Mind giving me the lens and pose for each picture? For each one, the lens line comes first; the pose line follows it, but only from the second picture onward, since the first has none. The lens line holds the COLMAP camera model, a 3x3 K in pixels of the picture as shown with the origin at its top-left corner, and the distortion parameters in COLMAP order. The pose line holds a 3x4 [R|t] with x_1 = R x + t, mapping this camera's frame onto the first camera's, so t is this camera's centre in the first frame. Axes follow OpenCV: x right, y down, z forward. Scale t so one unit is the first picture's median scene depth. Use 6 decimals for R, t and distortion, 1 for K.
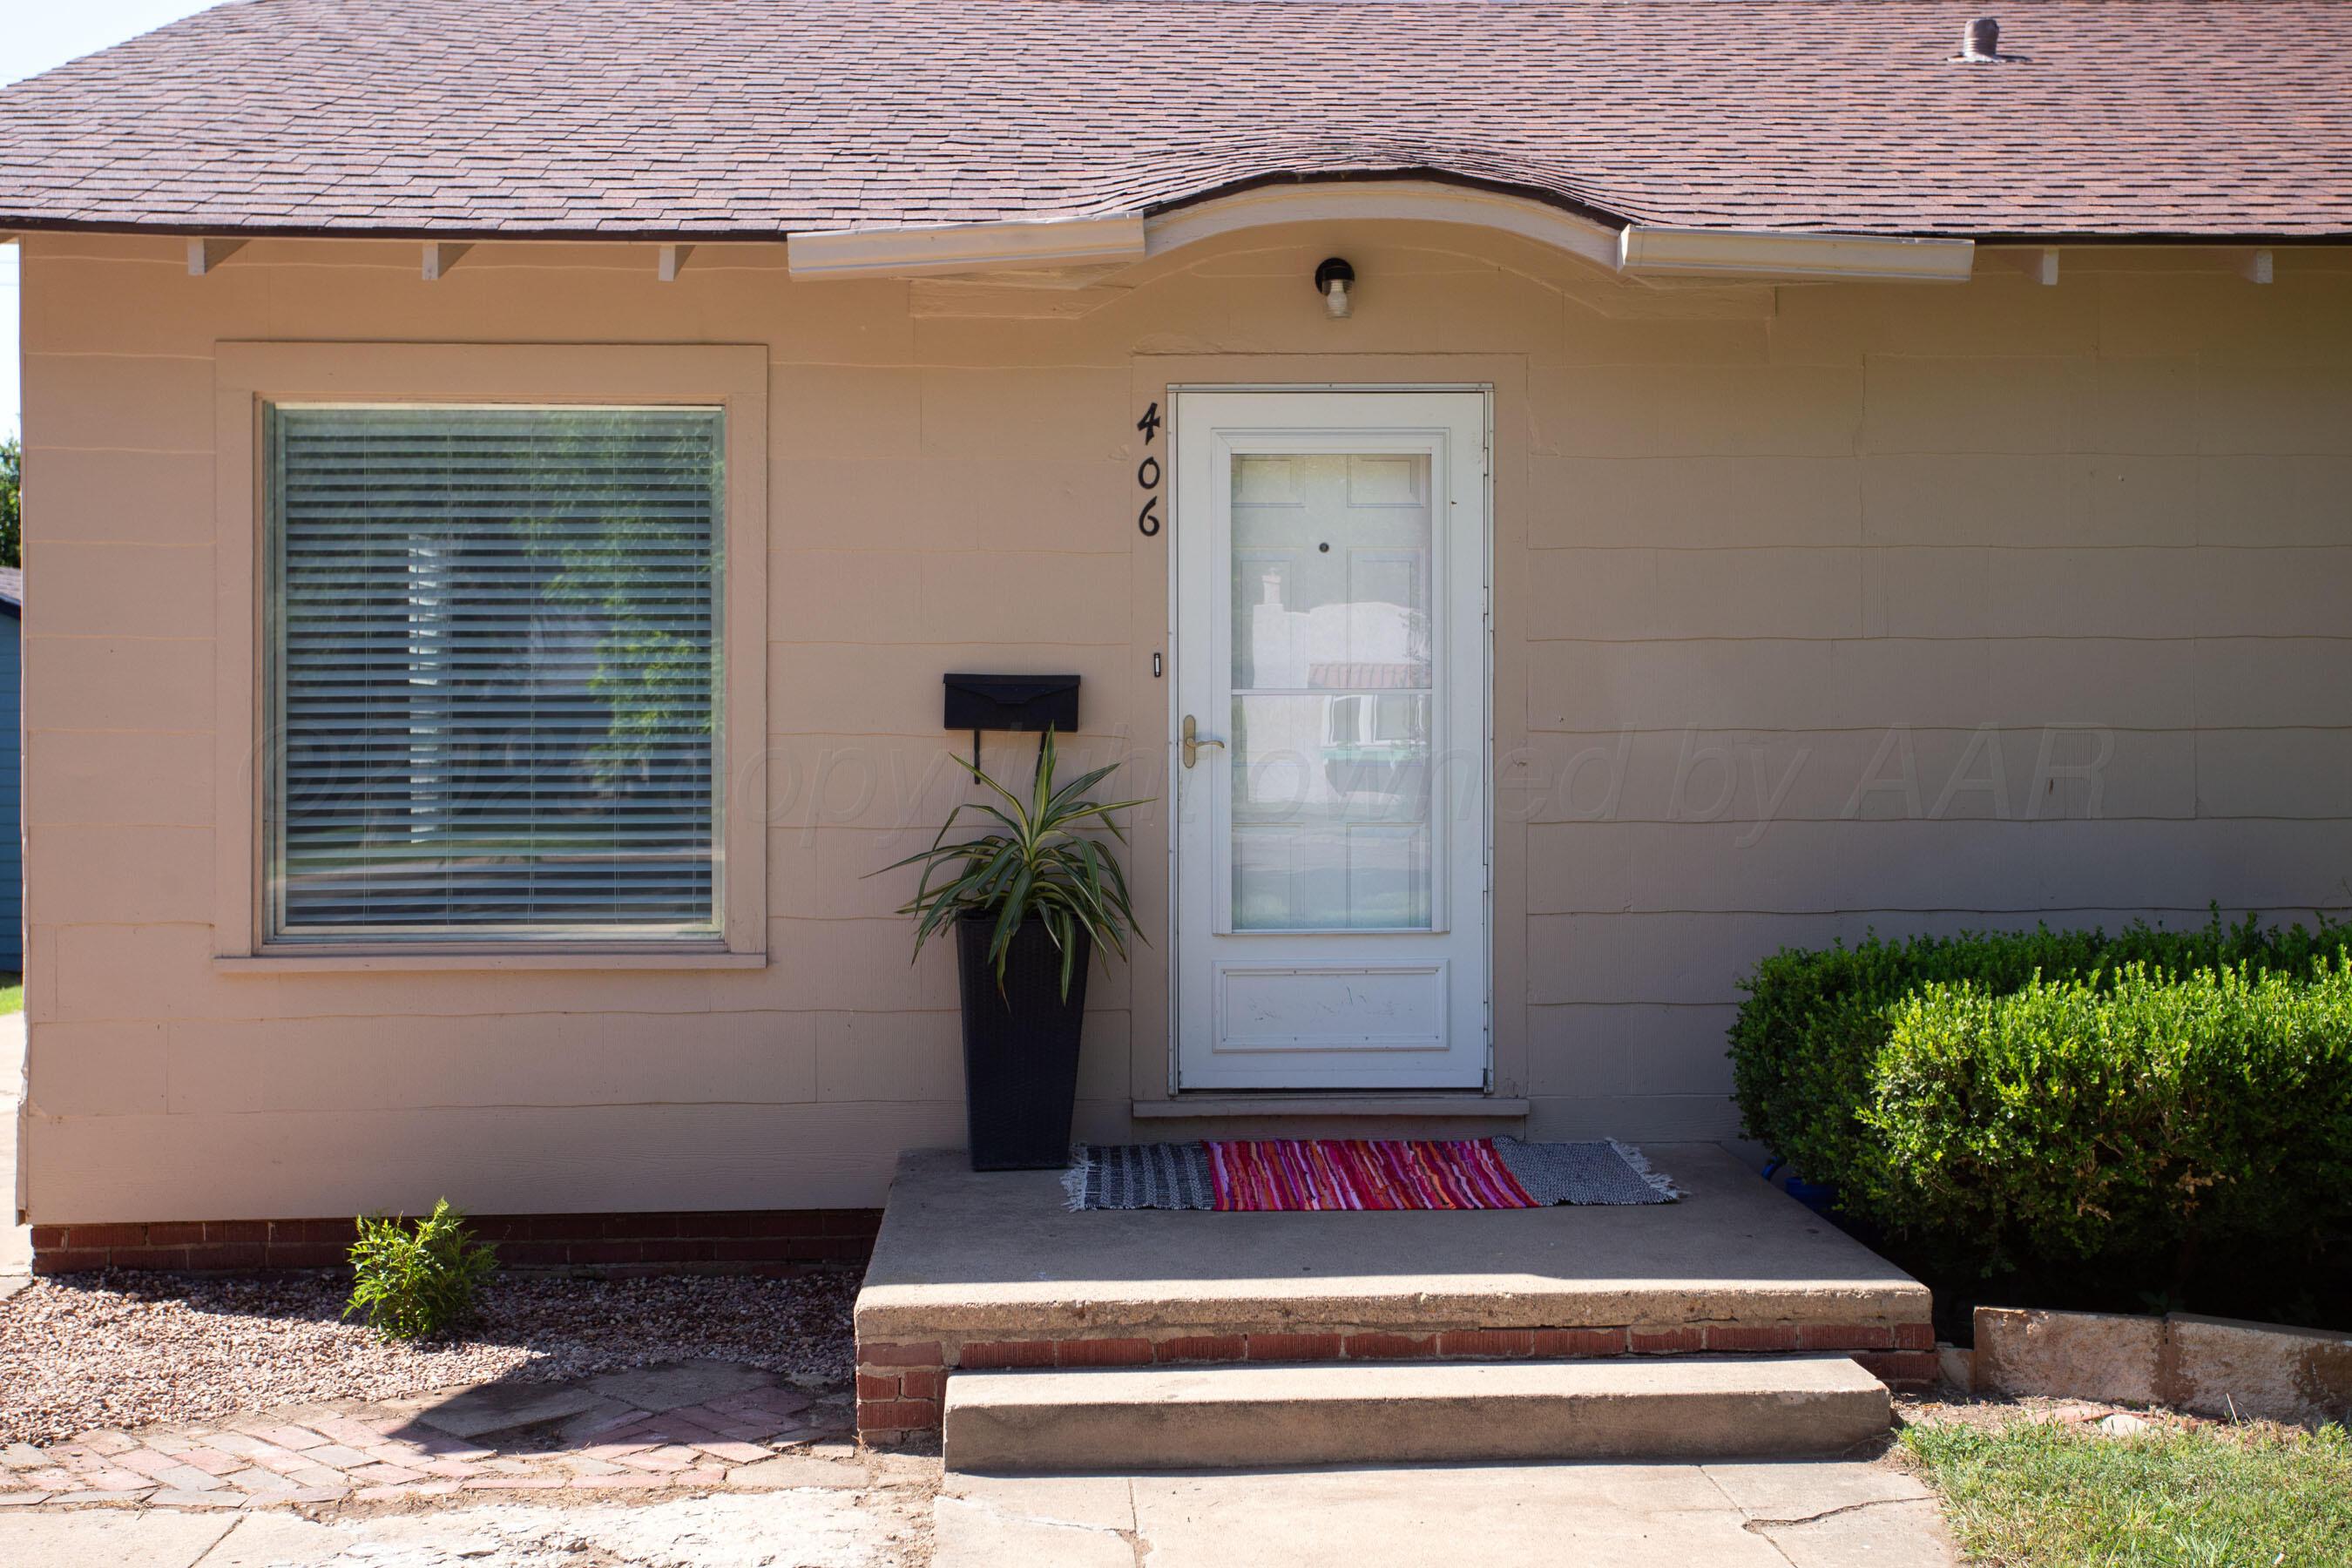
lens RADIAL K [[2769.2, 0, 1176.0], [0, 2769.2, 784.0], [0, 0, 1]] dist [0.147805, -0.003151]
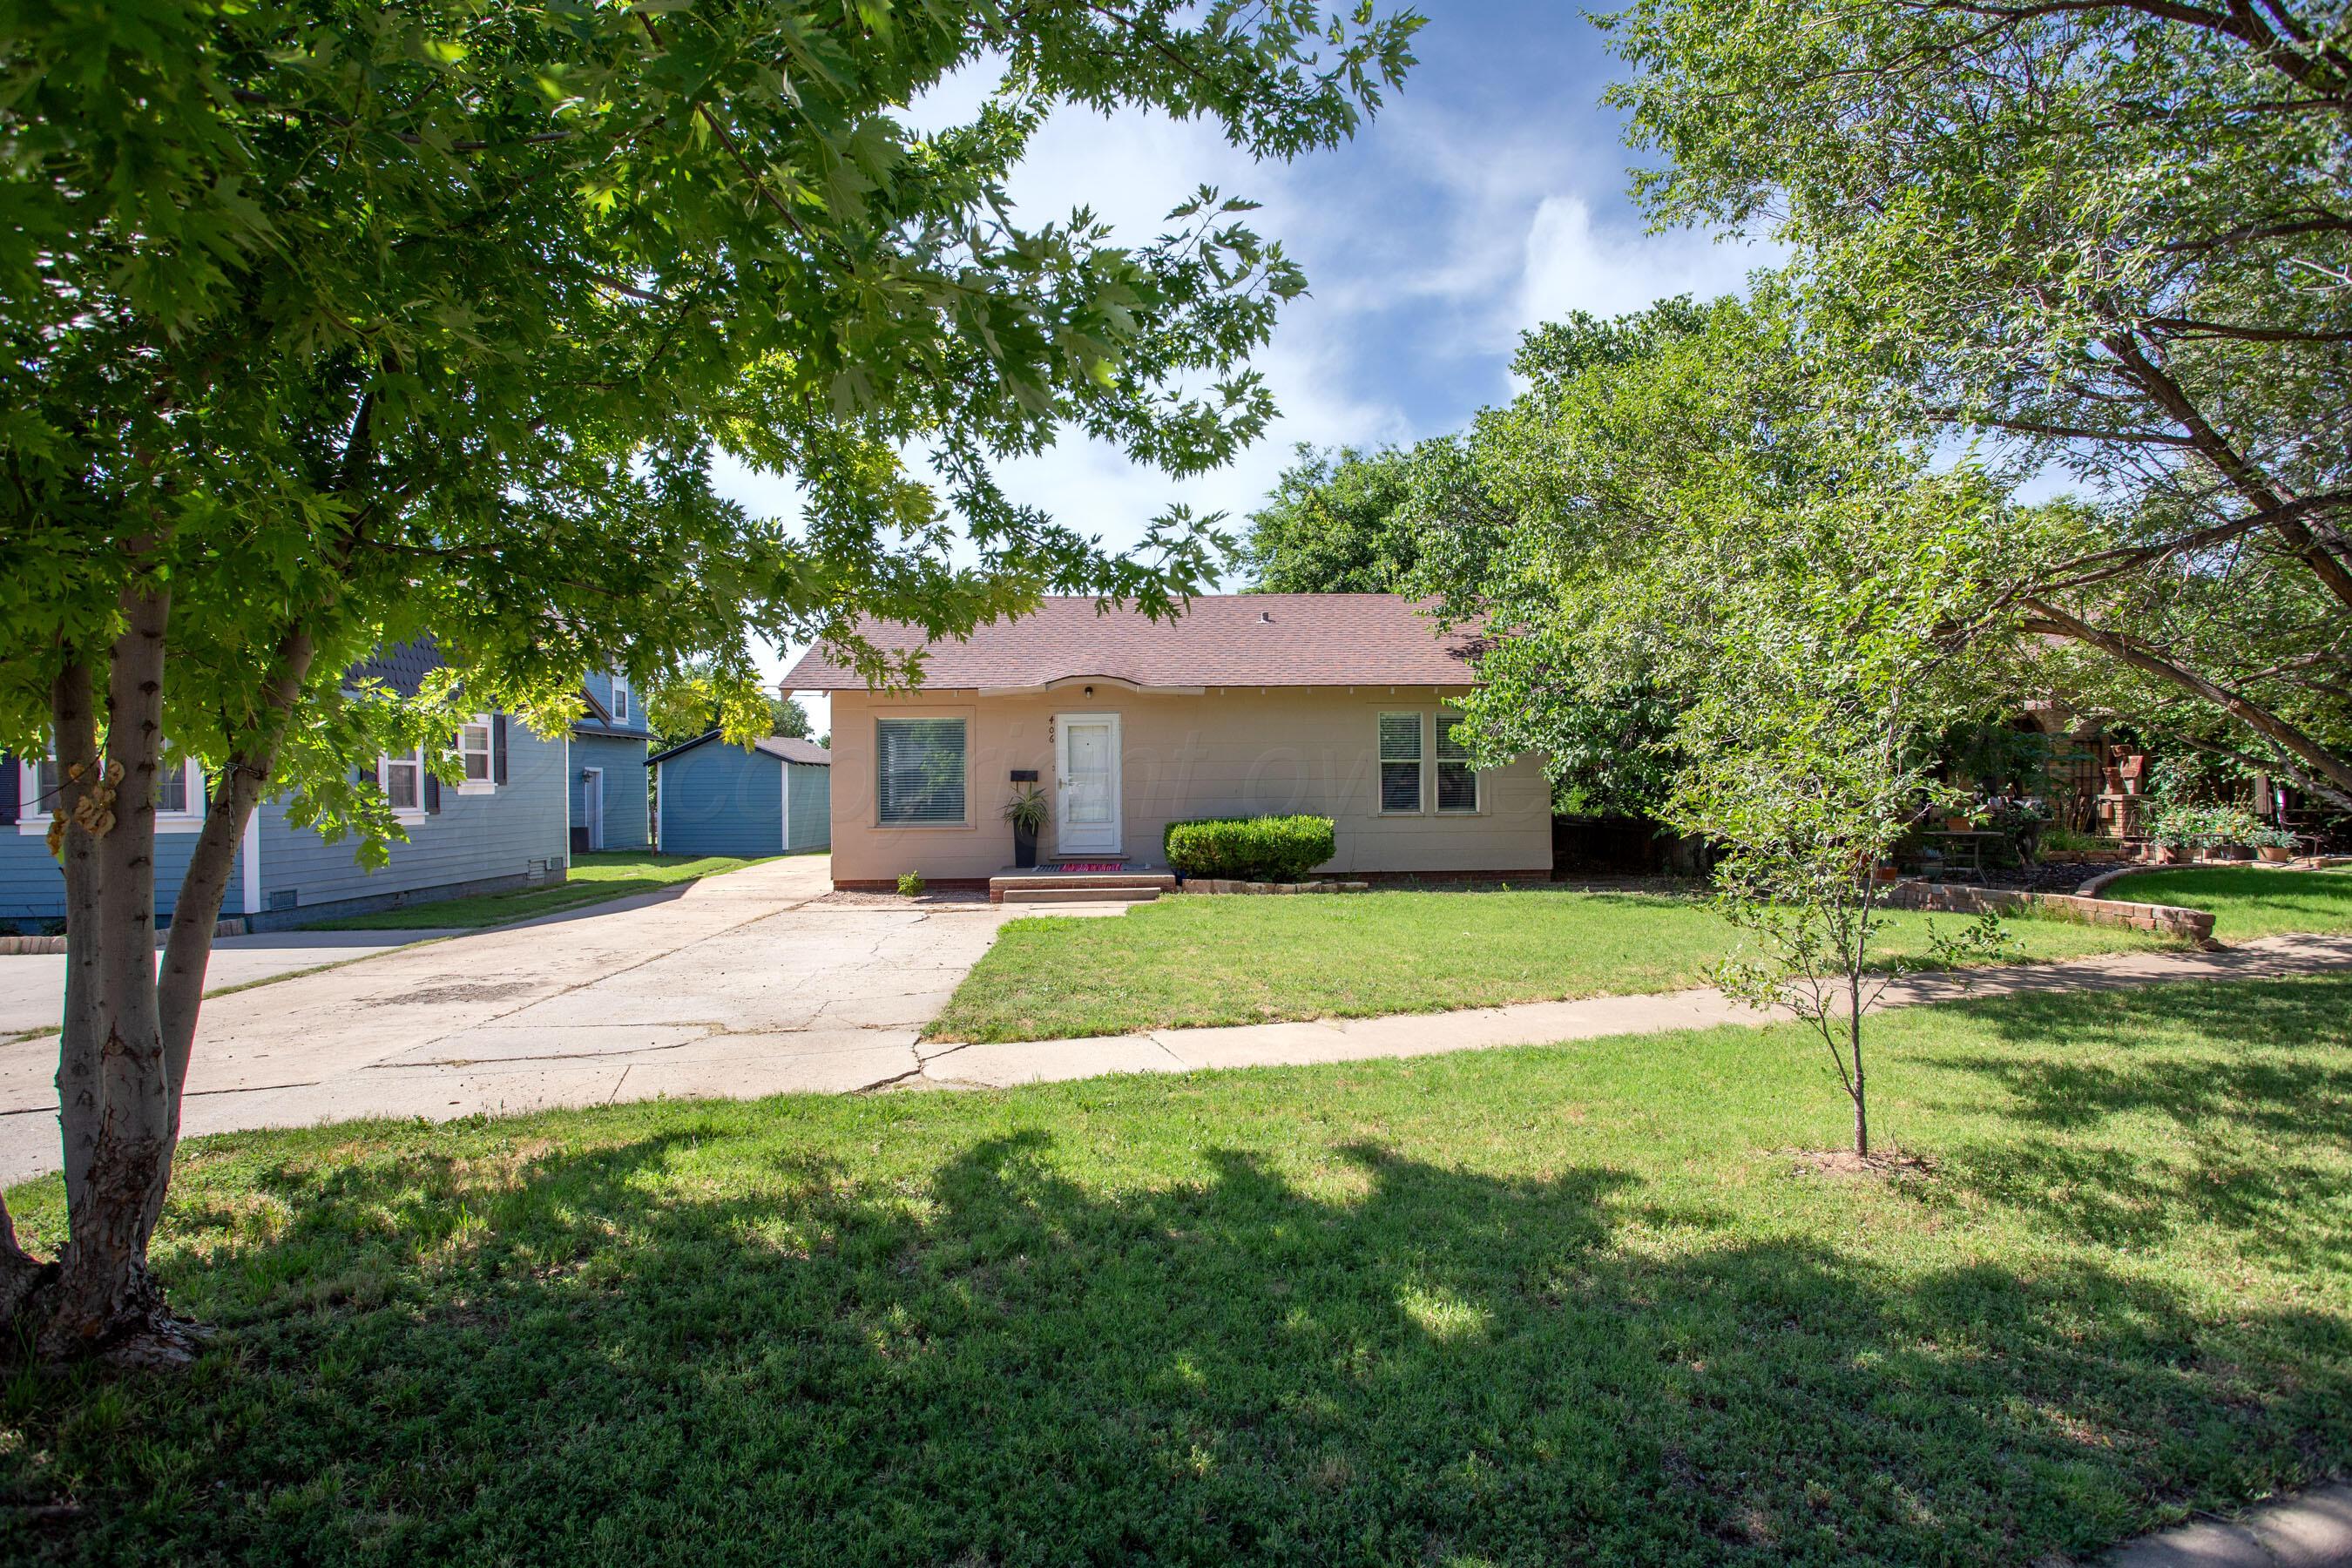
lens RADIAL K [[1279.6, 0, 1176.0], [0, 1279.6, 784.0], [0, 0, 1]] dist [0.000055, -0.000002]
pose [[0.999980, -0.006319, 0.000434, 0.218648], [0.006327, 0.999756, -0.021169, 0.036463], [-0.000300, 0.021172, 0.999776, -1.339314]]
